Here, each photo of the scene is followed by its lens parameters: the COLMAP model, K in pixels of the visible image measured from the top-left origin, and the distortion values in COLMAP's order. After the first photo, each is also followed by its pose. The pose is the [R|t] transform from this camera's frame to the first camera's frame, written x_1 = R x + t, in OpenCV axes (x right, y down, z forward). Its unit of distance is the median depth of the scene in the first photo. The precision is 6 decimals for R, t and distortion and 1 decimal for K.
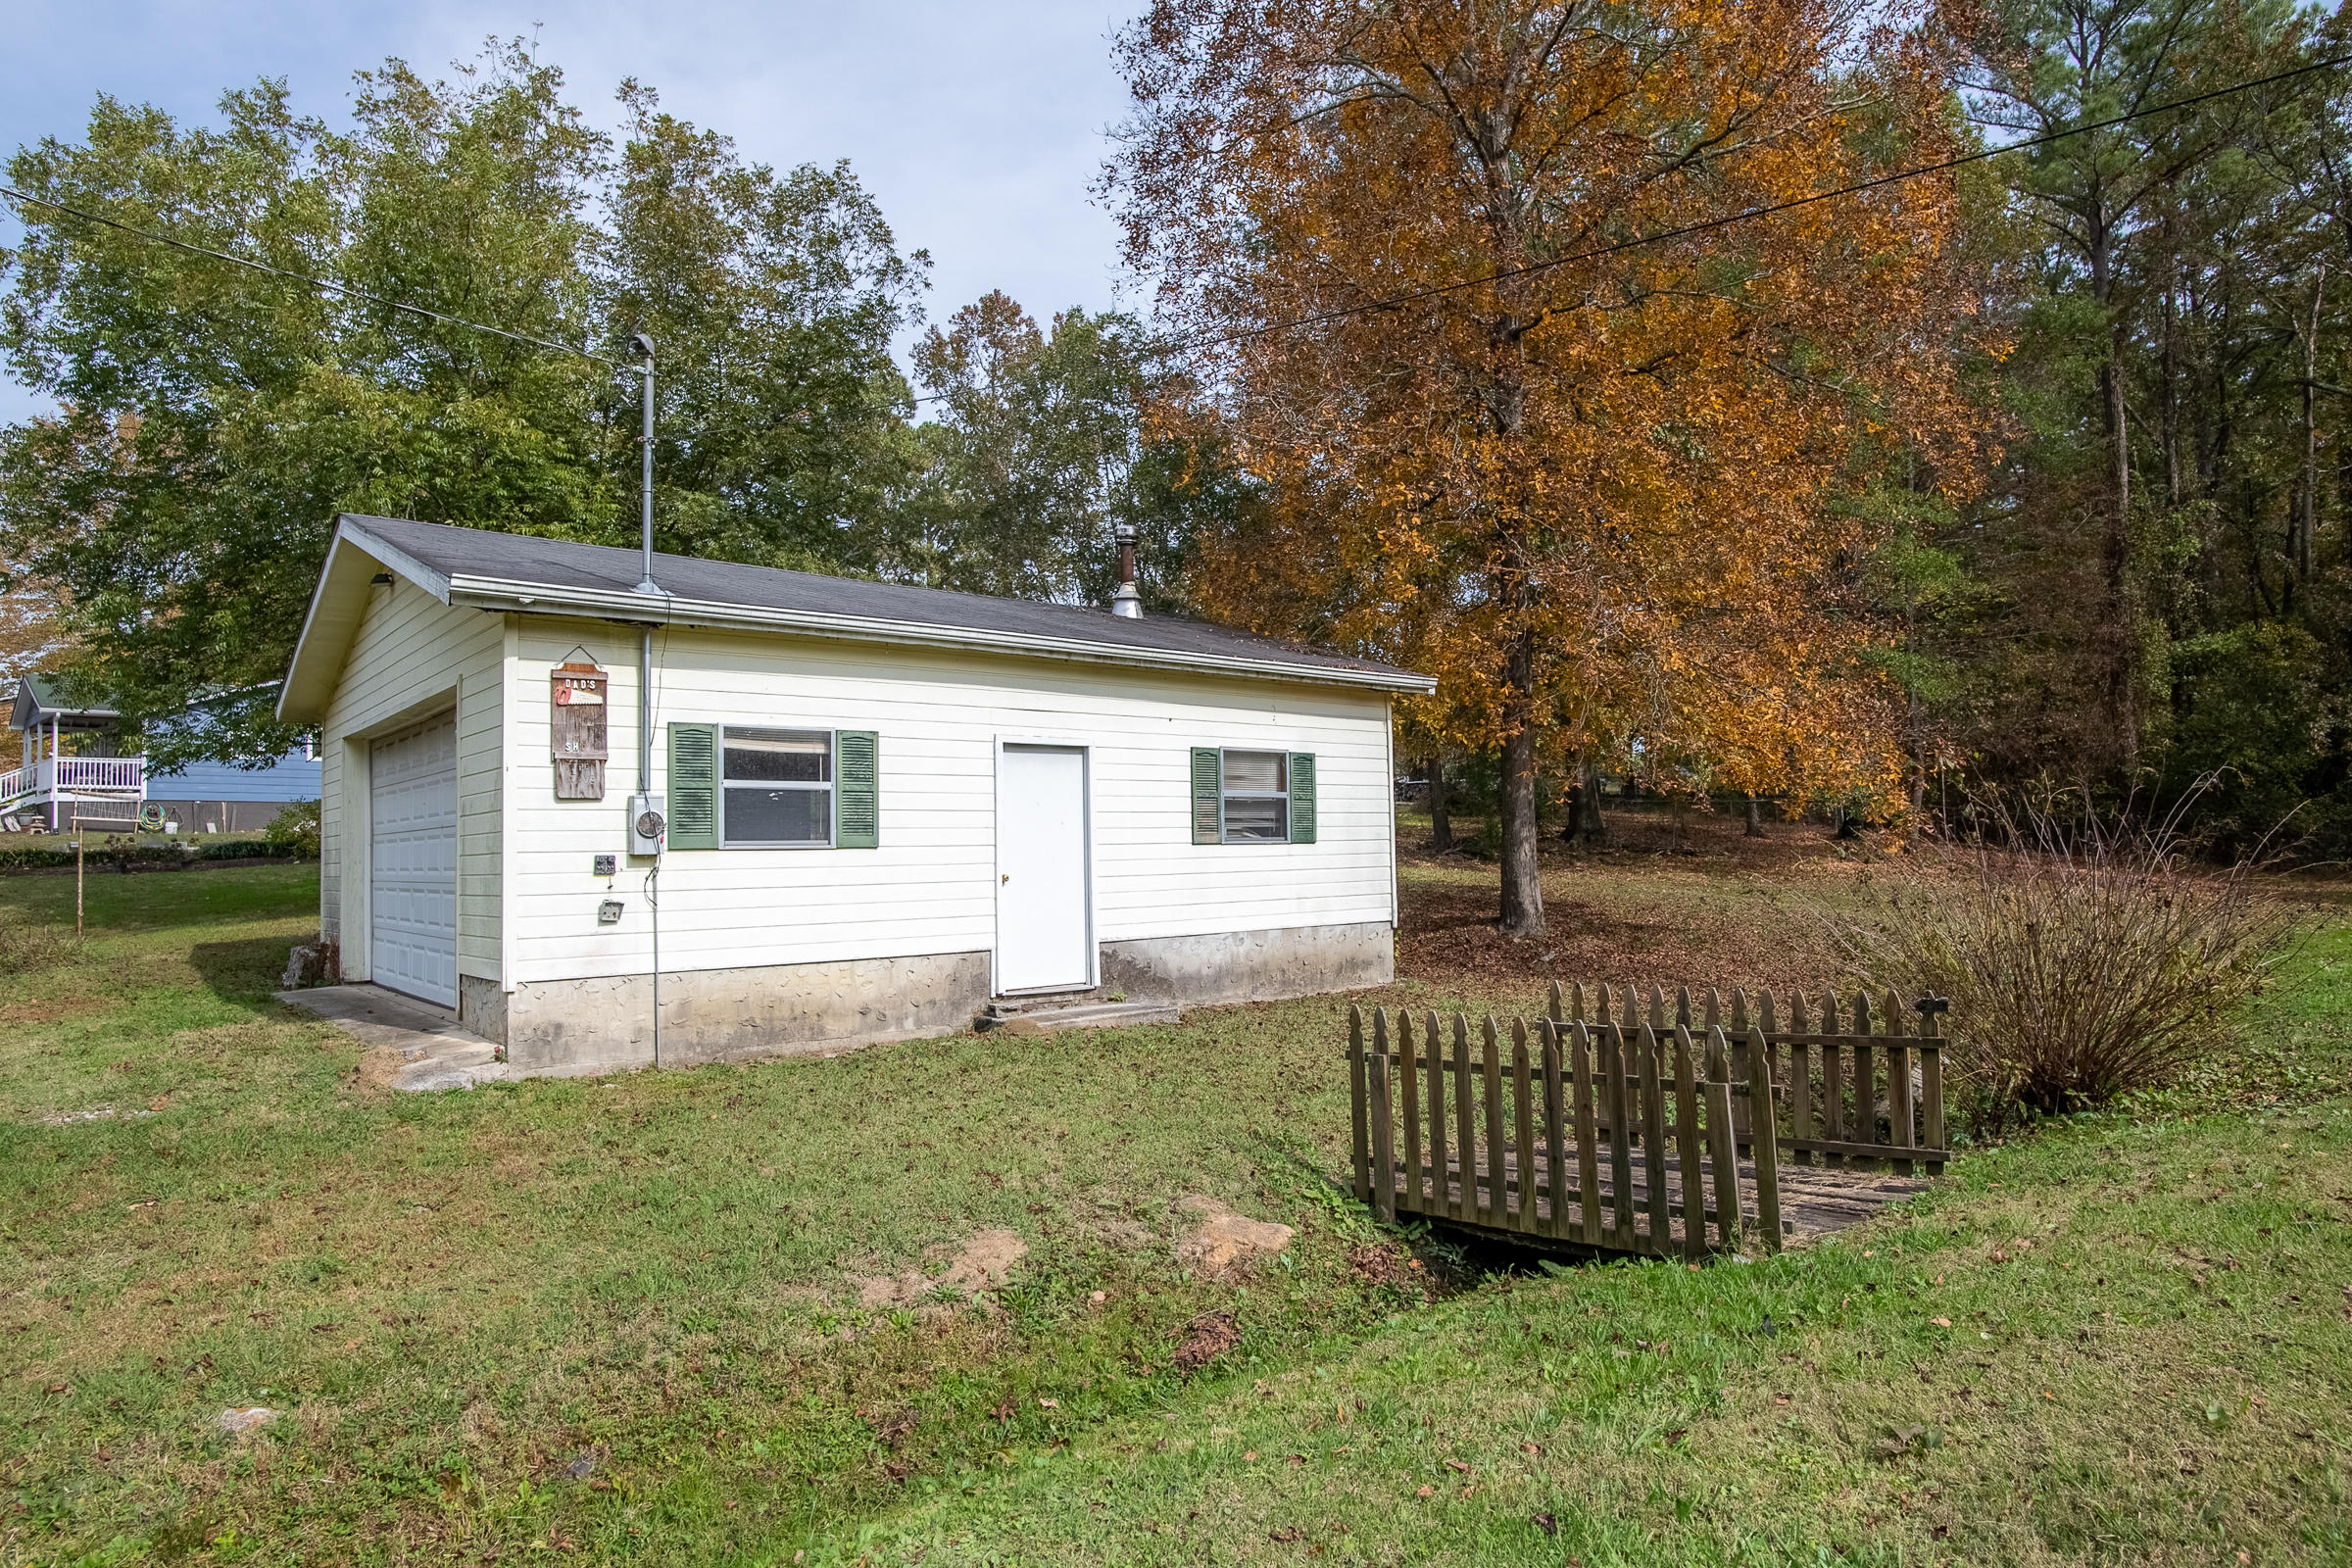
lens RADIAL K [[1371.6, 0, 1175.5], [0, 1371.6, 784.6], [0, 0, 1]] dist [-0.037426, 0.014604]
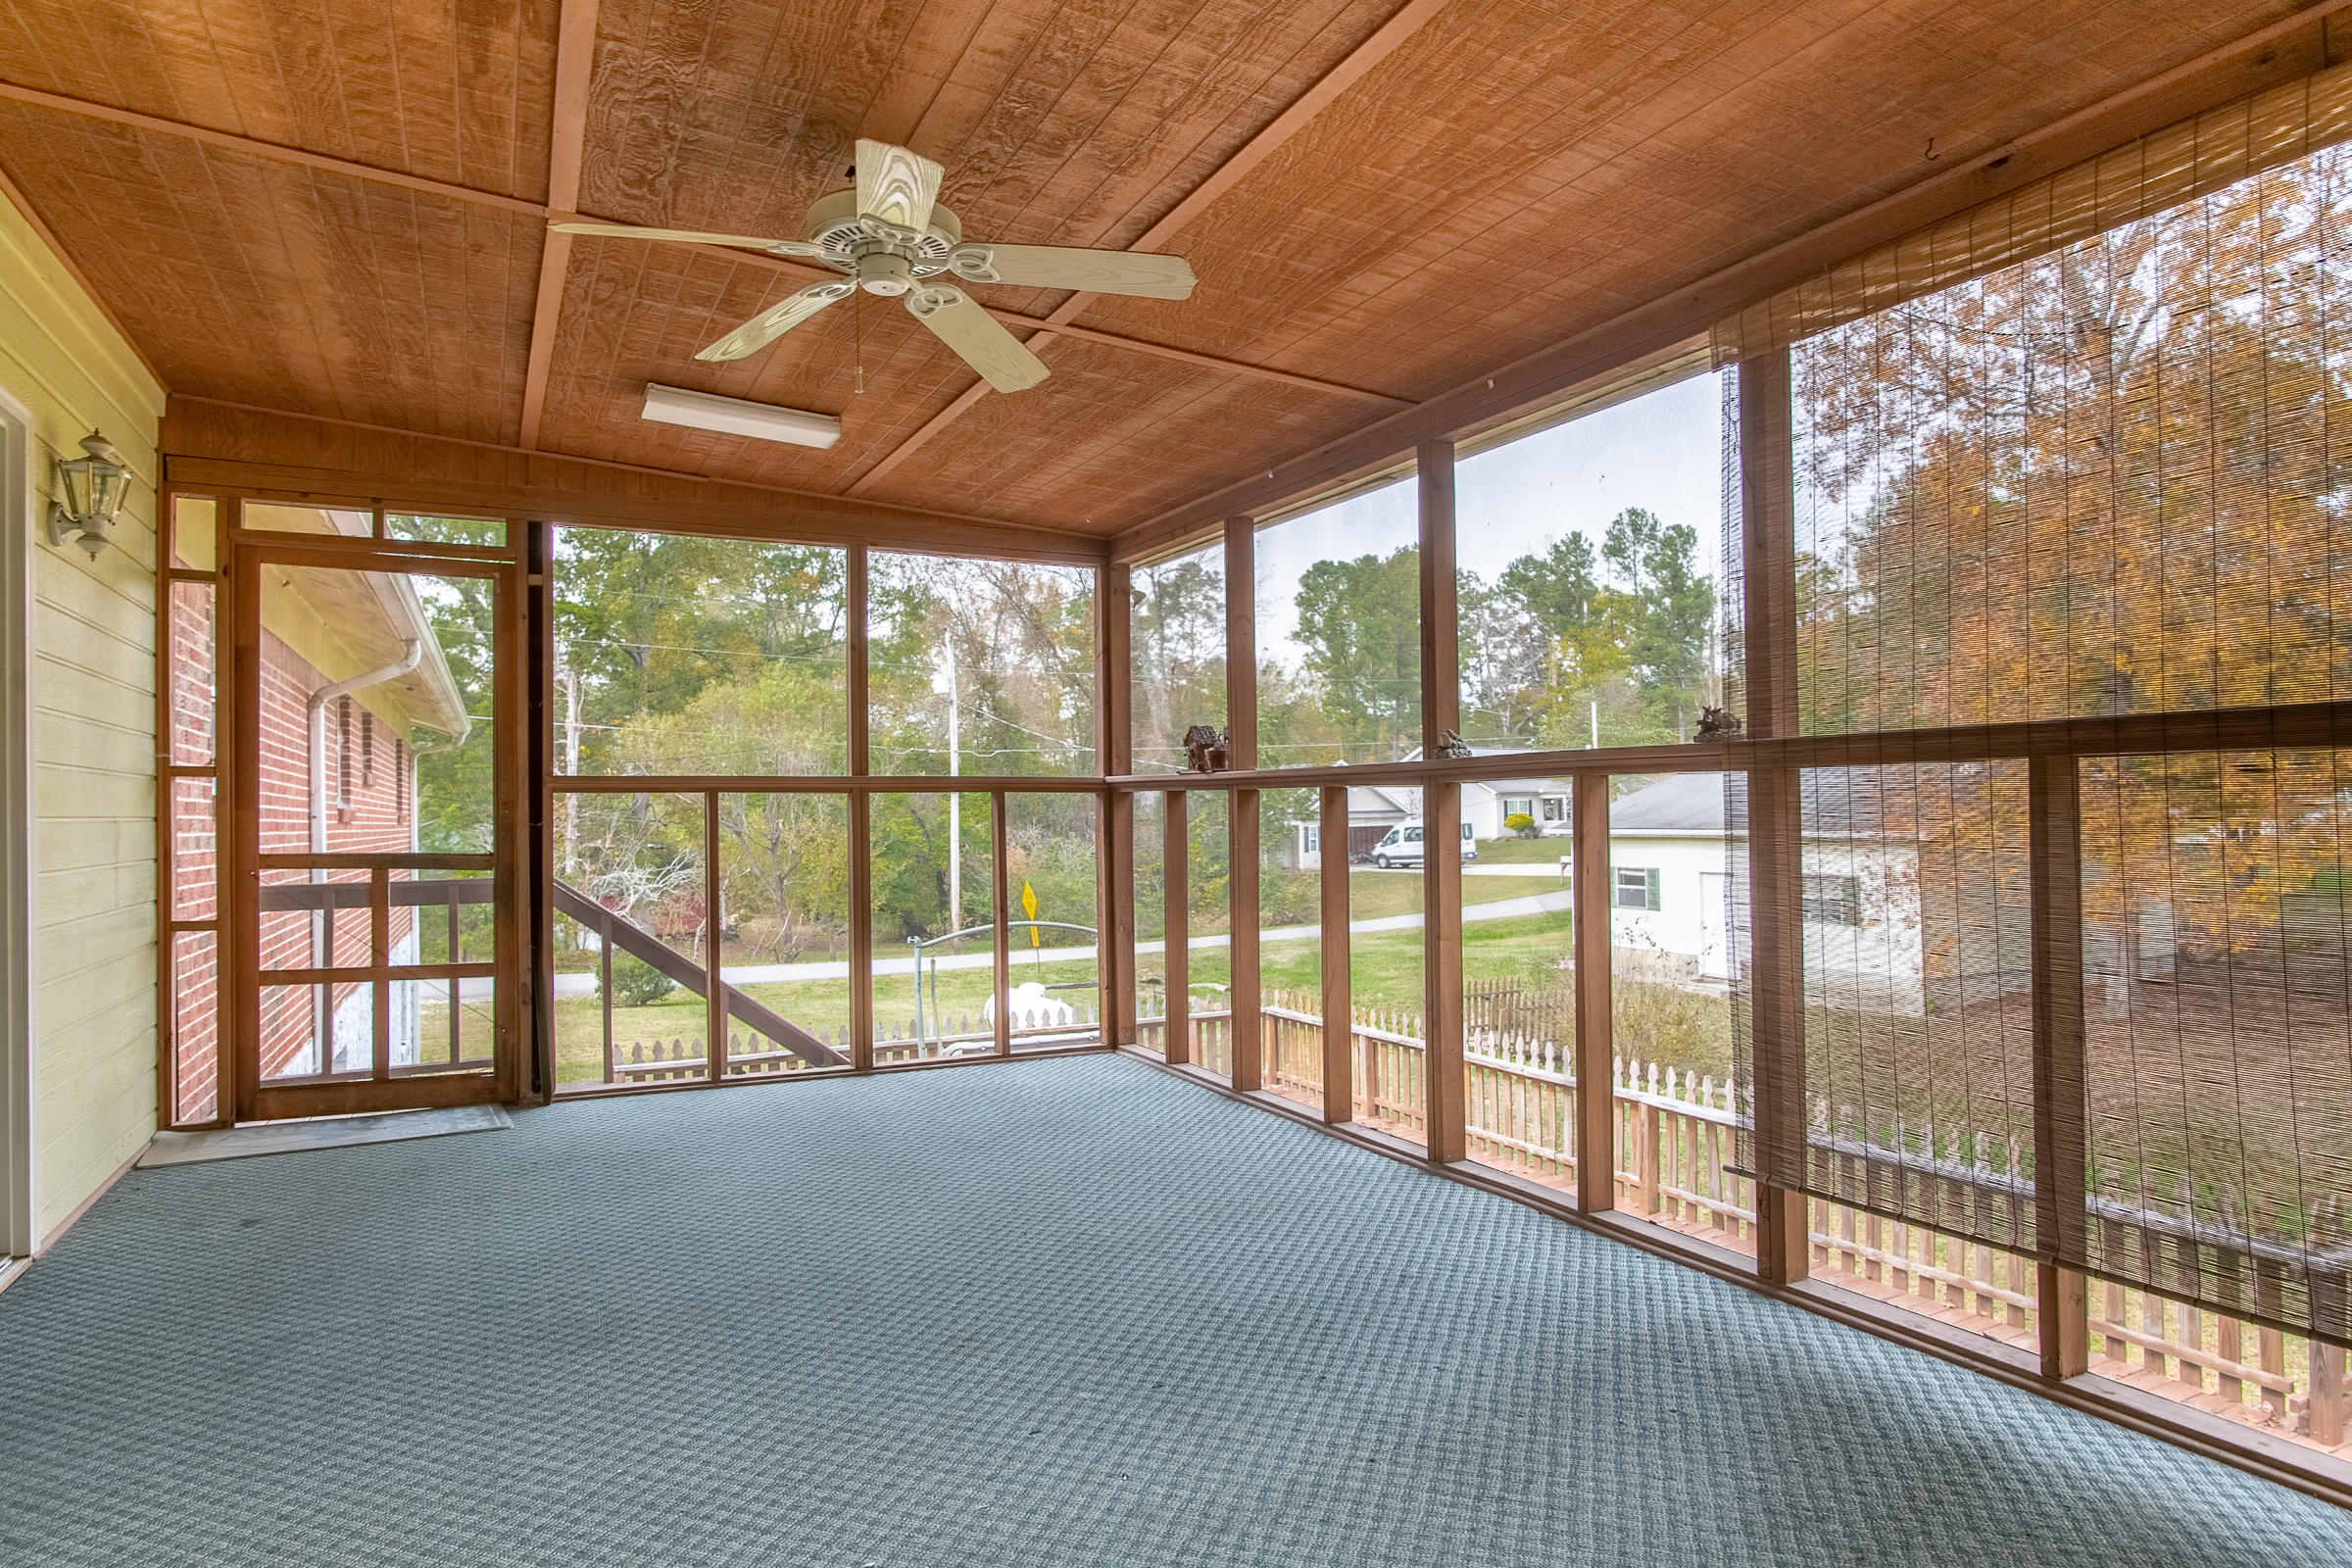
lens RADIAL K [[1371.6, 0, 1180.4], [0, 1371.6, 788.1], [0, 0, 1]] dist [-0.037426, 0.014604]
pose [[-0.236055, 0.005218, -0.971726, 2.511810], [0.070346, 0.997454, -0.011733, -0.221211], [0.969190, -0.071126, -0.235821, 0.694043]]
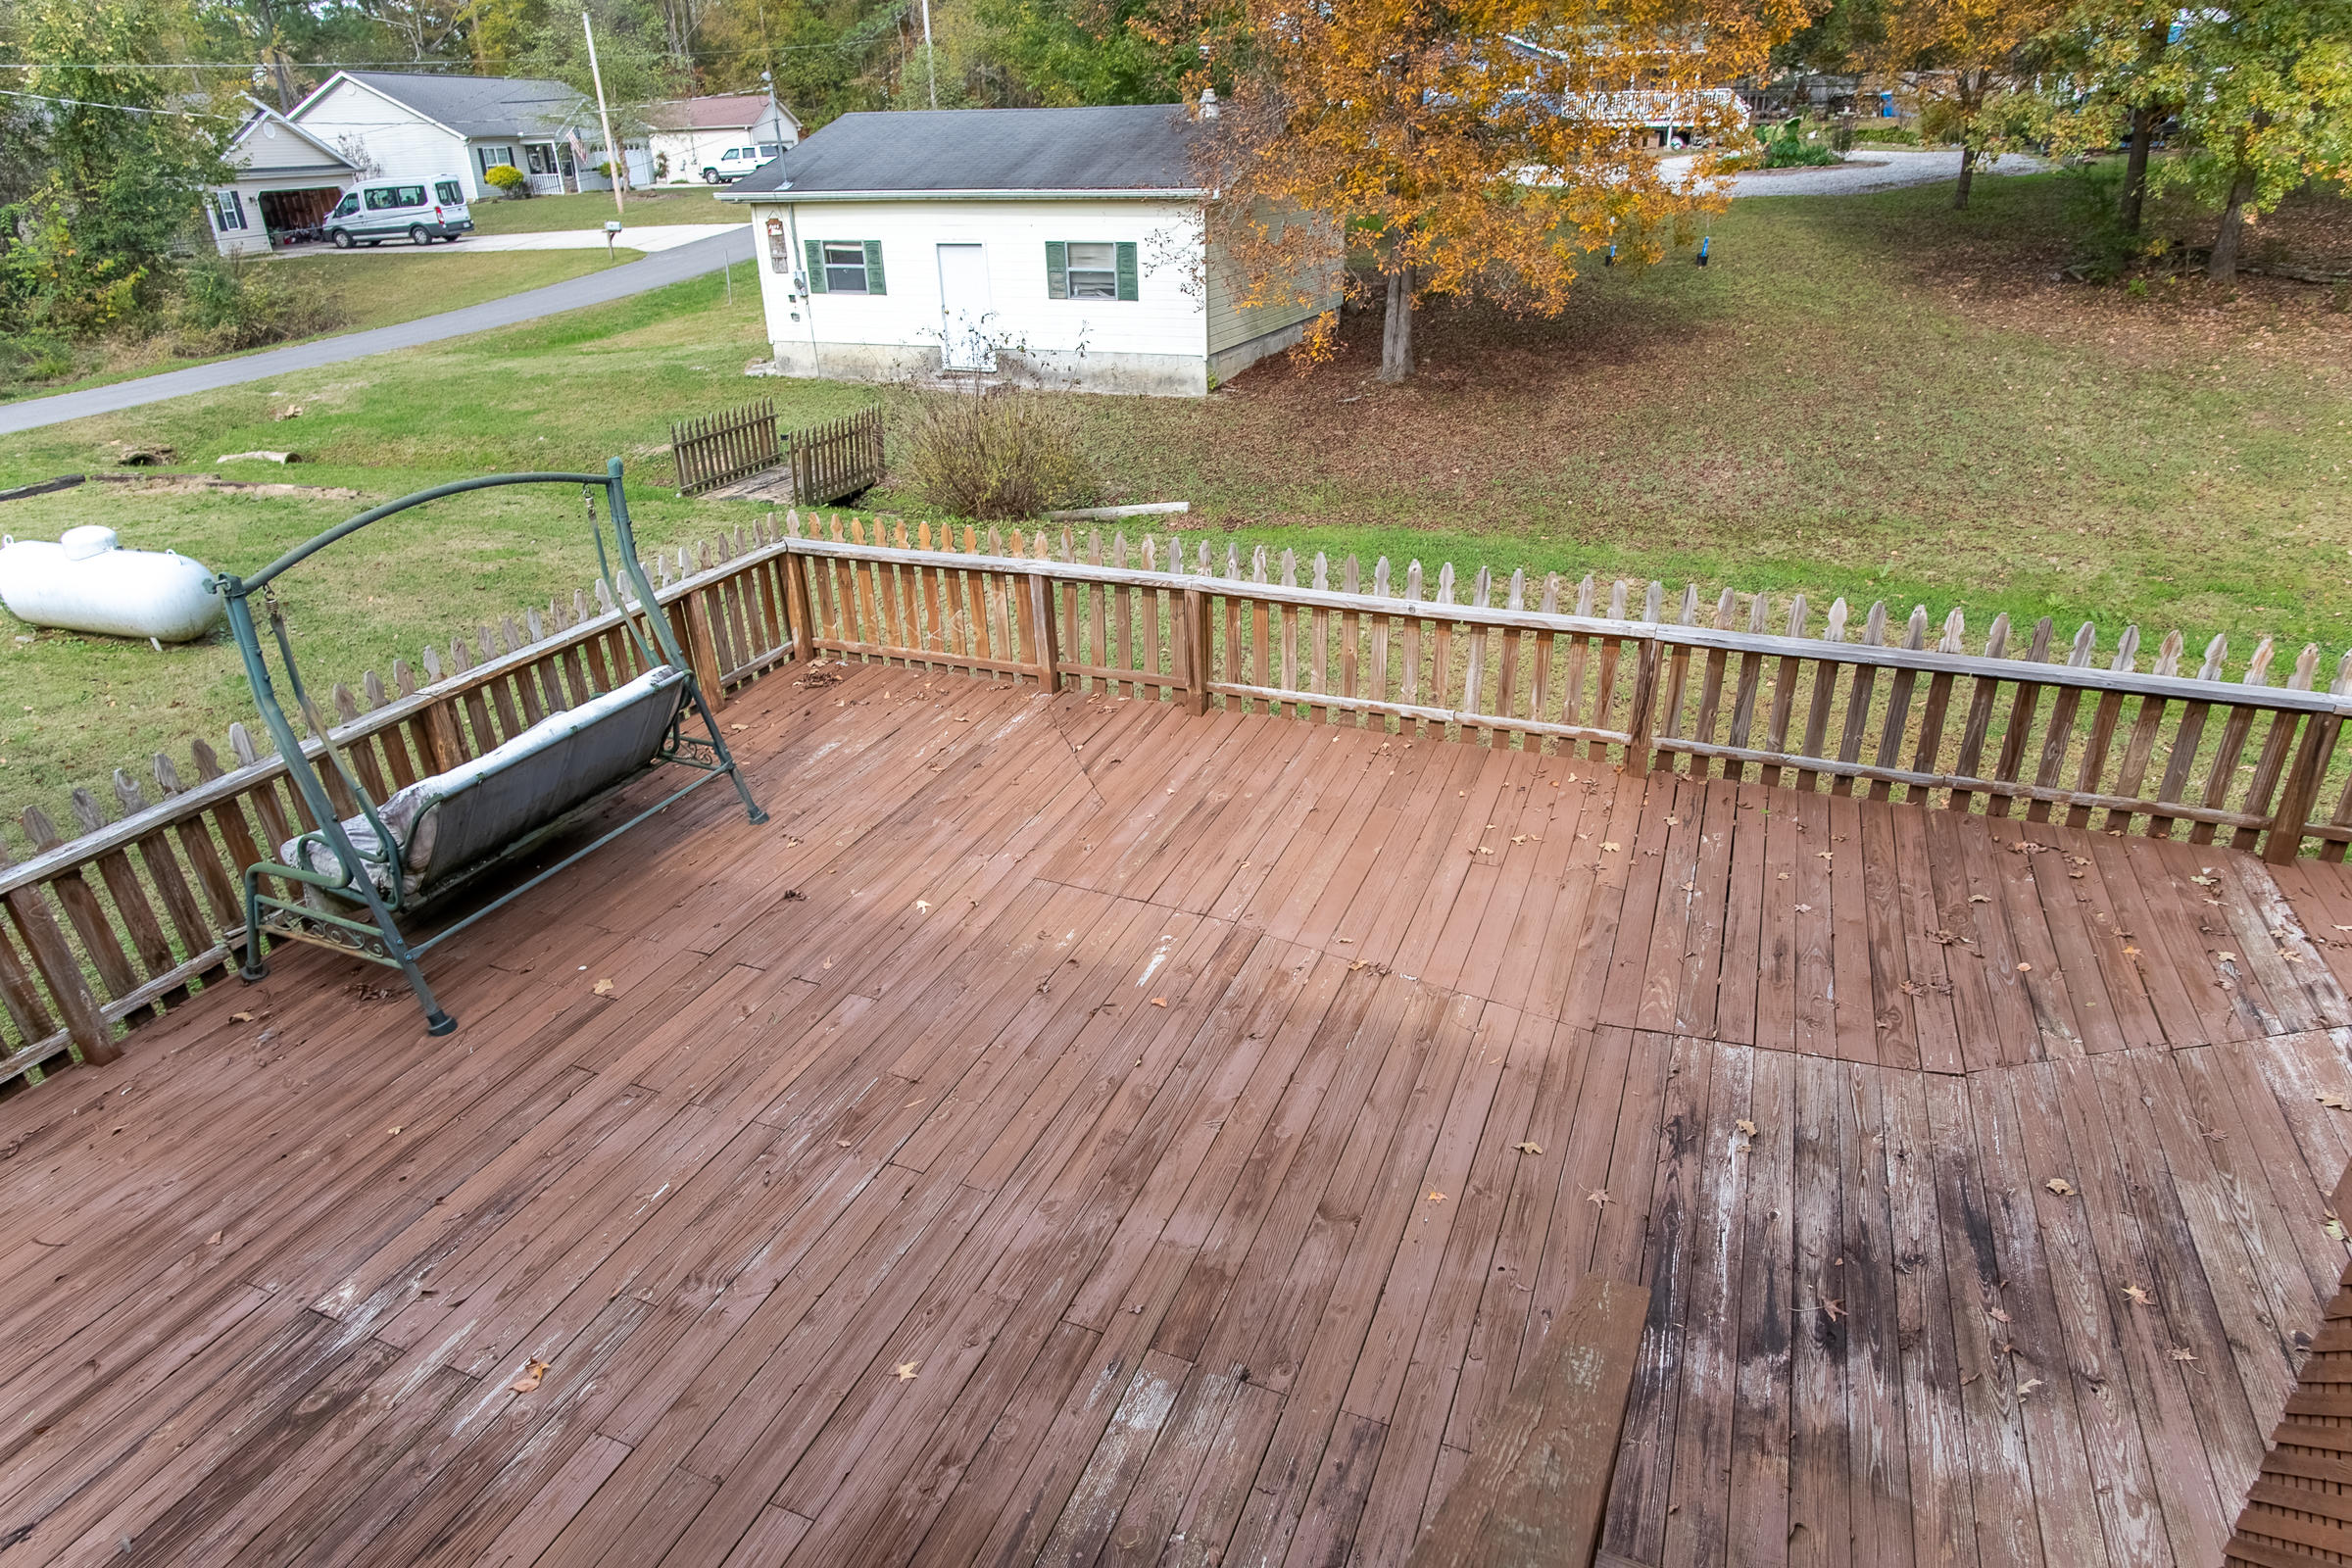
lens RADIAL K [[1371.6, 0, 1180.4], [0, 1371.6, 789.2], [0, 0, 1]] dist [-0.037426, 0.014604]
pose [[0.460617, 0.394203, -0.795258, 2.012136], [0.056652, 0.881082, 0.469559, -0.250660], [0.885789, -0.261340, 0.383509, 0.332852]]
